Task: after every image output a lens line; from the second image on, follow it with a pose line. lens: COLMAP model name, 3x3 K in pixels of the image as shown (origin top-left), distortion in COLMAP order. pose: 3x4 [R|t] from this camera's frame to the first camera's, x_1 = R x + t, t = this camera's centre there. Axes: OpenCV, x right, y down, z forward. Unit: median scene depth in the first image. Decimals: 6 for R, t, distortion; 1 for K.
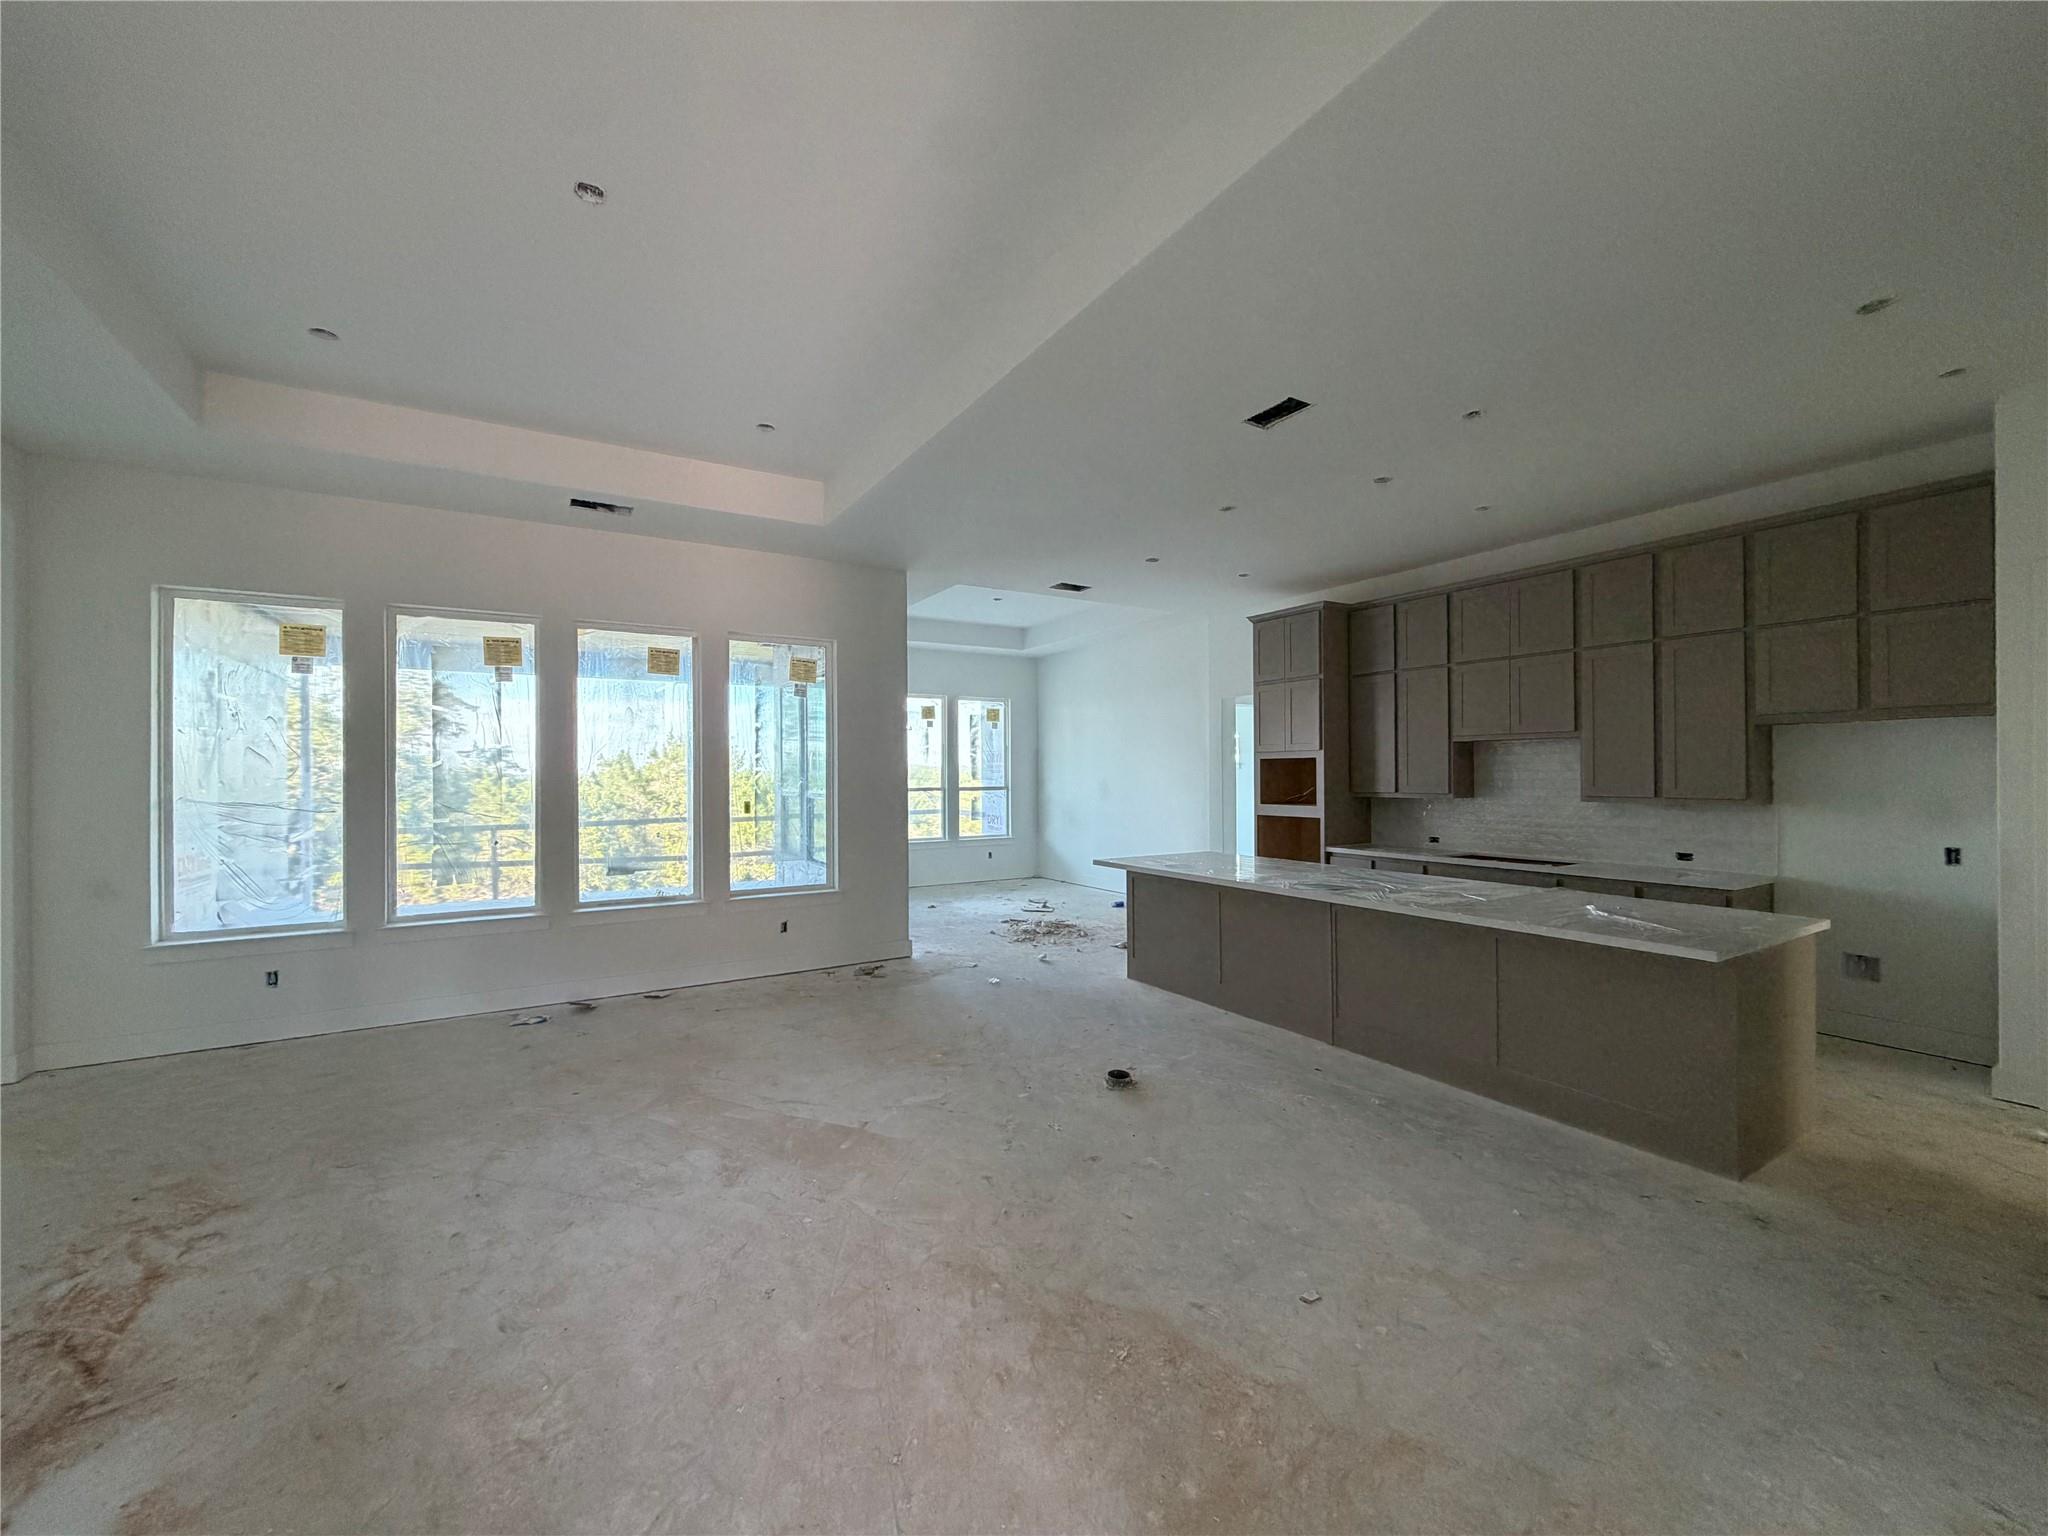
lens RADIAL K [[821.2, 0, 1024.0], [0, 821.2, 768.0], [0, 0, 1]] dist [-0.002753, -0.000663]
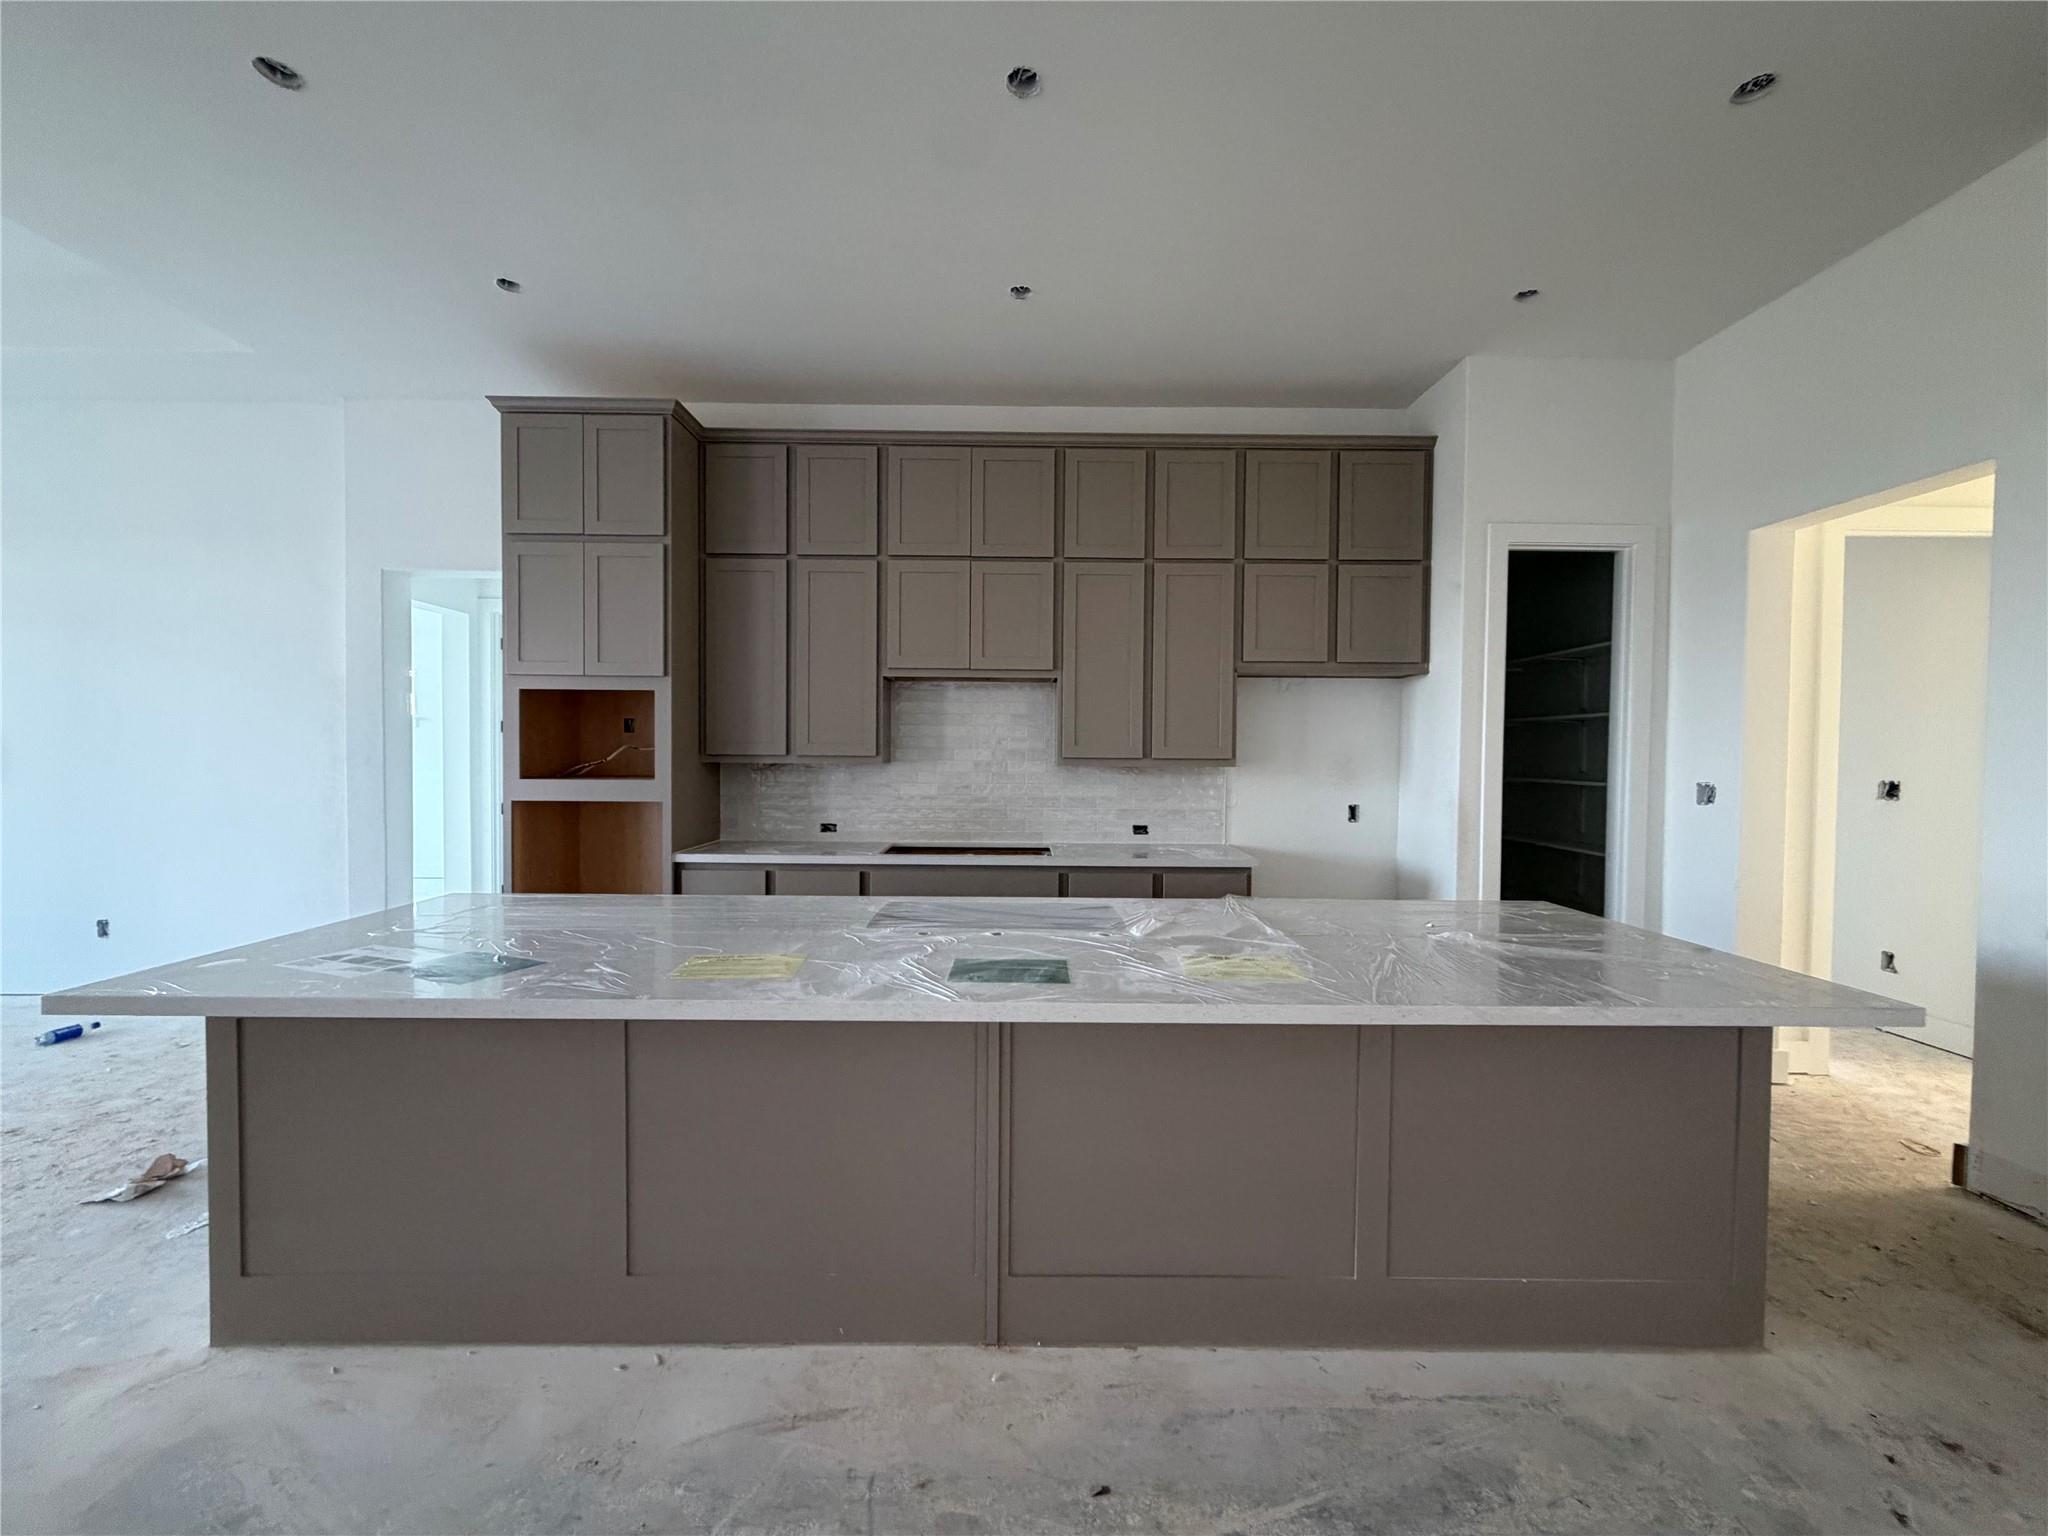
lens RADIAL K [[820.2, 0, 1020.3], [0, 820.2, 771.7], [0, 0, 1]] dist [0.000686, -0.000178]
pose [[0.518562, -0.010525, 0.854975, 0.021173], [-0.016614, 0.999611, 0.022383, 0.026922], [-0.854878, -0.025811, 0.518186, 0.562868]]
